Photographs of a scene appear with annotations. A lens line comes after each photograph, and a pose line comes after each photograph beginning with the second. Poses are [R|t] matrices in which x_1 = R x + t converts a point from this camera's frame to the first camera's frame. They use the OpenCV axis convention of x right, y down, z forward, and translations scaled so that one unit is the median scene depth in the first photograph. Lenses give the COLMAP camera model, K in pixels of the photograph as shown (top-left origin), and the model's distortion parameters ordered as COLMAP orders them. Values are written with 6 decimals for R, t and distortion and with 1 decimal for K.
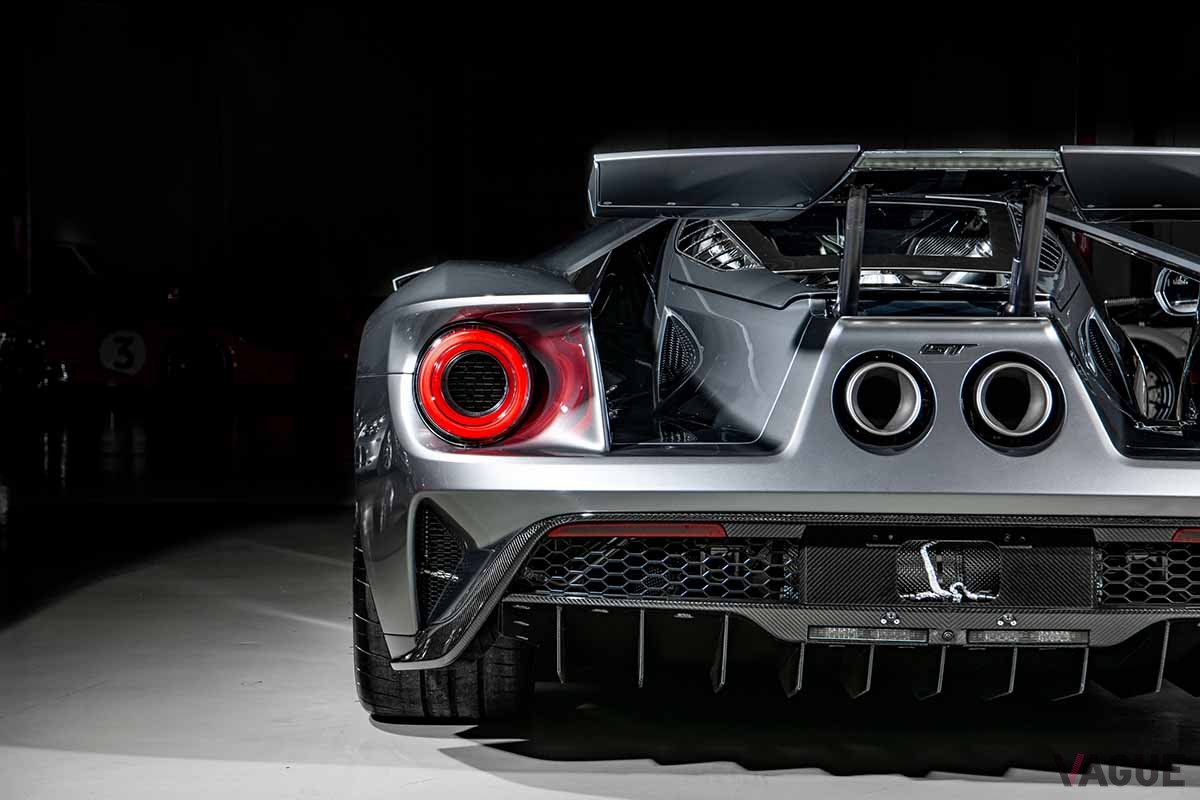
lens RADIAL K [[2416.9, 0, 617.3], [0, 2416.9, 399.3], [0, 0, 1]] dist [0.391396, -0.079660]
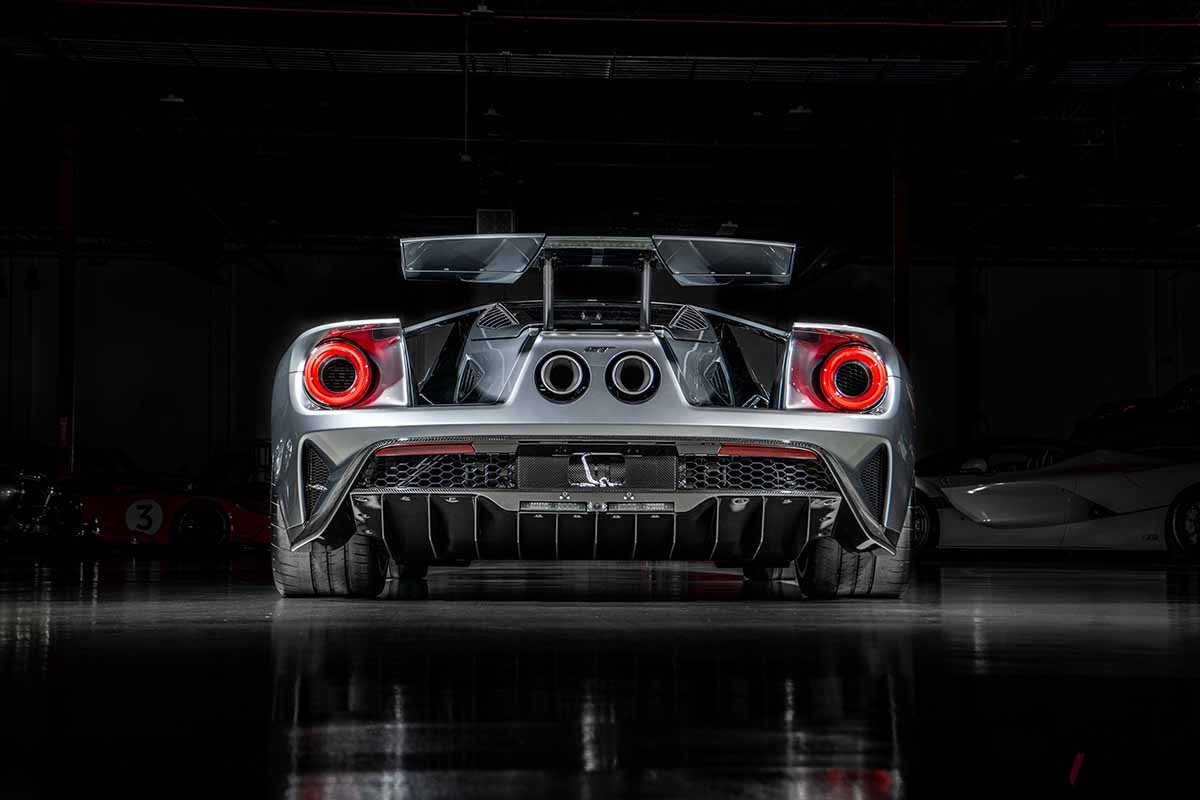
lens RADIAL K [[2030.8, 0, 602.2], [0, 2030.8, 402.2], [0, 0, 1]] dist [0.279696, 0.042161]
pose [[0.999830, 0.000935, 0.018402, 0.110338], [0.000830, 0.995414, -0.095655, 0.161943], [-0.018407, 0.095654, 0.995244, -0.491065]]
